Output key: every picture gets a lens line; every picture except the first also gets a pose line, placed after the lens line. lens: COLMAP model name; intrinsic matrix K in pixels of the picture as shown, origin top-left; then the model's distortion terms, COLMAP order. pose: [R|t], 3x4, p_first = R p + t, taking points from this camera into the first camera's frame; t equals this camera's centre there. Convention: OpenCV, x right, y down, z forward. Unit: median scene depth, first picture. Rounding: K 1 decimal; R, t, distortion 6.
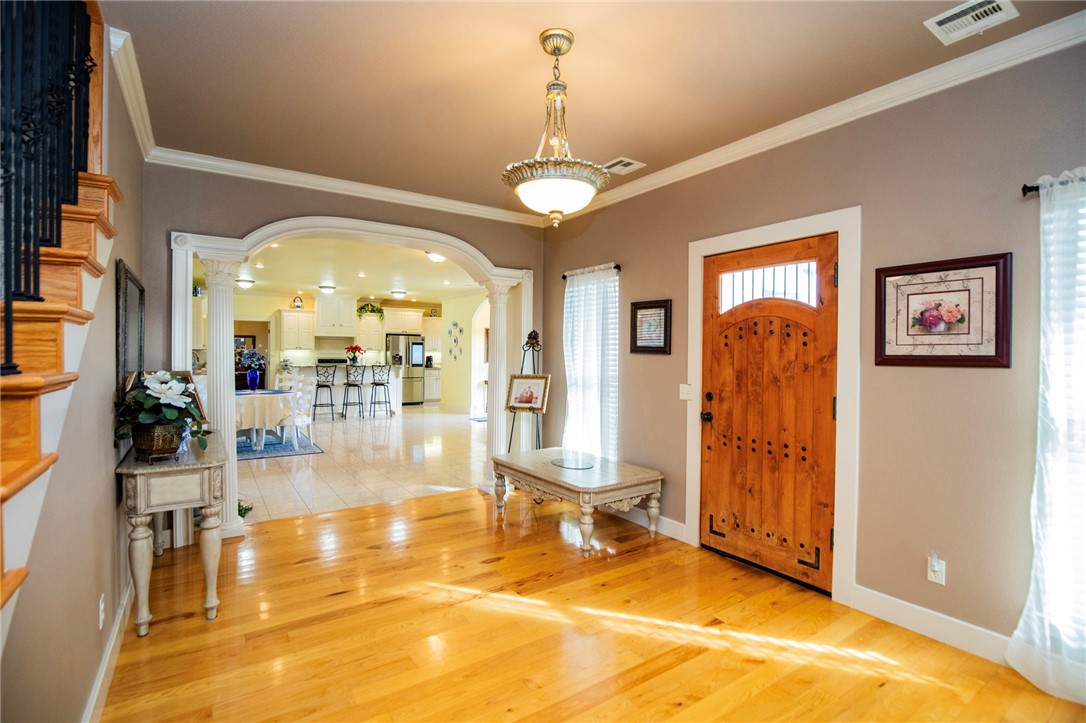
lens RADIAL K [[504.2, 0, 569.7], [0, 504.2, 360.8], [0, 0, 1]] dist [-0.035162, 0.005558]
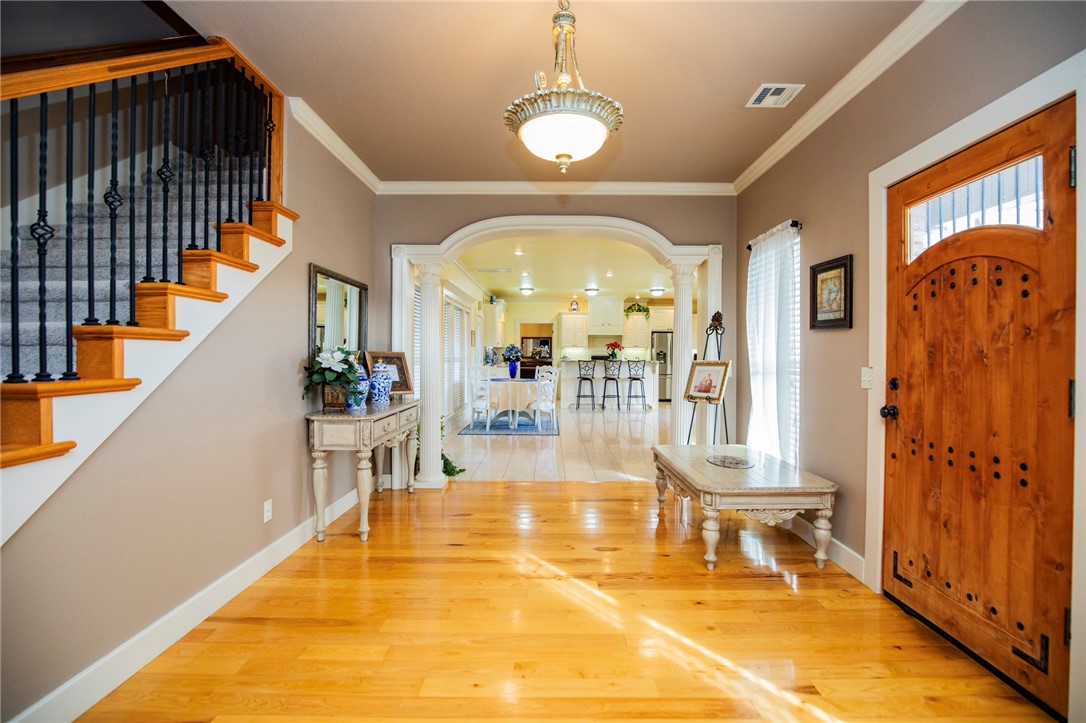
lens RADIAL K [[504.2, 0, 560.8], [0, 504.2, 360.3], [0, 0, 1]] dist [-0.035162, 0.005558]
pose [[0.821151, 0.000938, -0.570710, 0.304896], [-0.004442, 0.999979, -0.004747, 0.046135], [0.570694, 0.006433, 0.821138, 0.167281]]
